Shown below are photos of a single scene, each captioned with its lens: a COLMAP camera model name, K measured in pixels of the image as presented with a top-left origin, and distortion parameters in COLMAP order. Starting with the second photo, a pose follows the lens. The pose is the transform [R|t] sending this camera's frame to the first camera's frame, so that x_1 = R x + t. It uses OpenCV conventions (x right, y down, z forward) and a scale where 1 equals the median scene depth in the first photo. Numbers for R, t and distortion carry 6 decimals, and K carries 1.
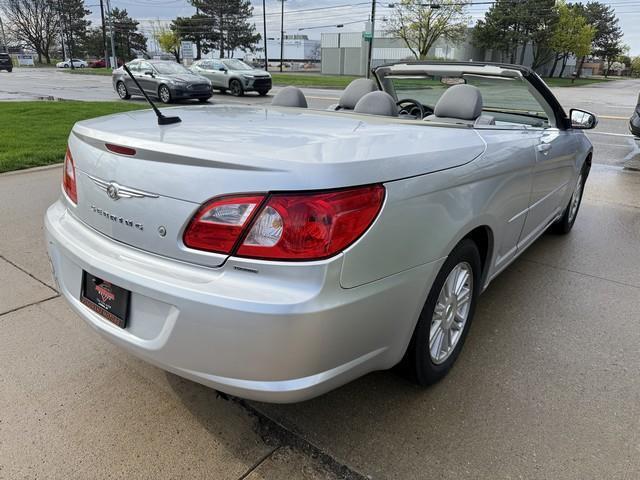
lens RADIAL K [[472.9, 0, 320.0], [0, 472.9, 240.0], [0, 0, 1]] dist [-0.002884, -0.003990]
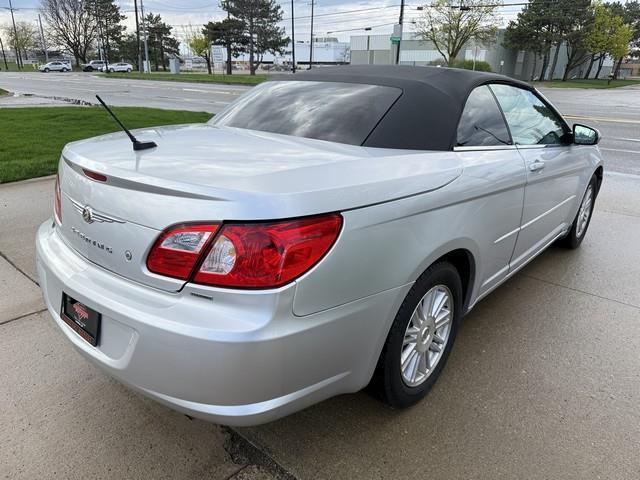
lens RADIAL K [[474.7, 0, 323.2], [0, 474.7, 239.7], [0, 0, 1]] dist [-0.006181, 0.000207]
pose [[0.998328, 0.013313, -0.056248, 0.064483], [-0.013545, 0.999901, -0.003737, -0.023500], [0.056193, 0.004493, 0.998410, -0.006329]]
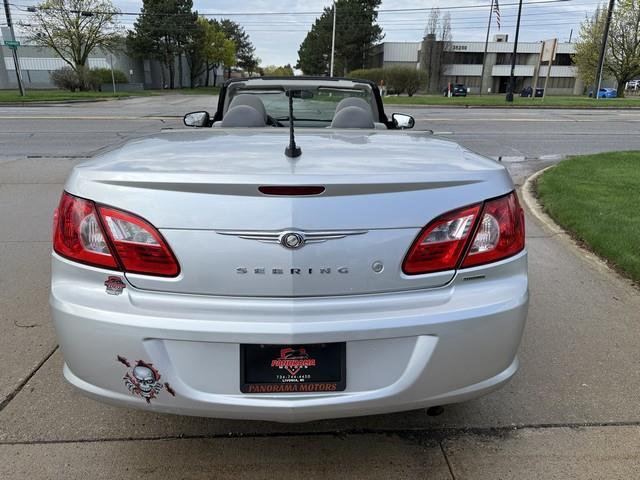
lens RADIAL K [[474.7, 0, 323.2], [0, 474.7, 239.7], [0, 0, 1]] dist [-0.006181, 0.000207]
pose [[0.757999, -0.218424, 0.614597, -0.415541], [0.230608, 0.971150, 0.060726, -0.064695], [-0.610130, 0.095701, 0.786501, 0.140416]]
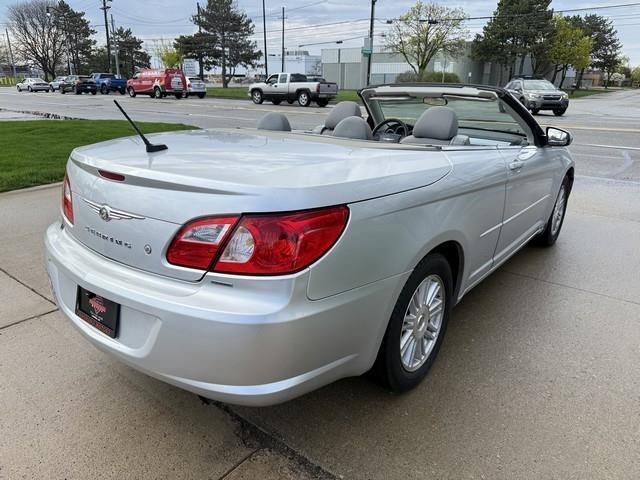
lens RADIAL K [[474.4, 0, 315.9], [0, 474.4, 238.9], [0, 0, 1]] dist [0.000113, -0.007614]
pose [[0.999830, -0.008596, -0.016296, 0.032438], [0.008107, 0.999522, -0.029840, -0.002821], [0.016545, 0.029702, 0.999422, -0.043091]]
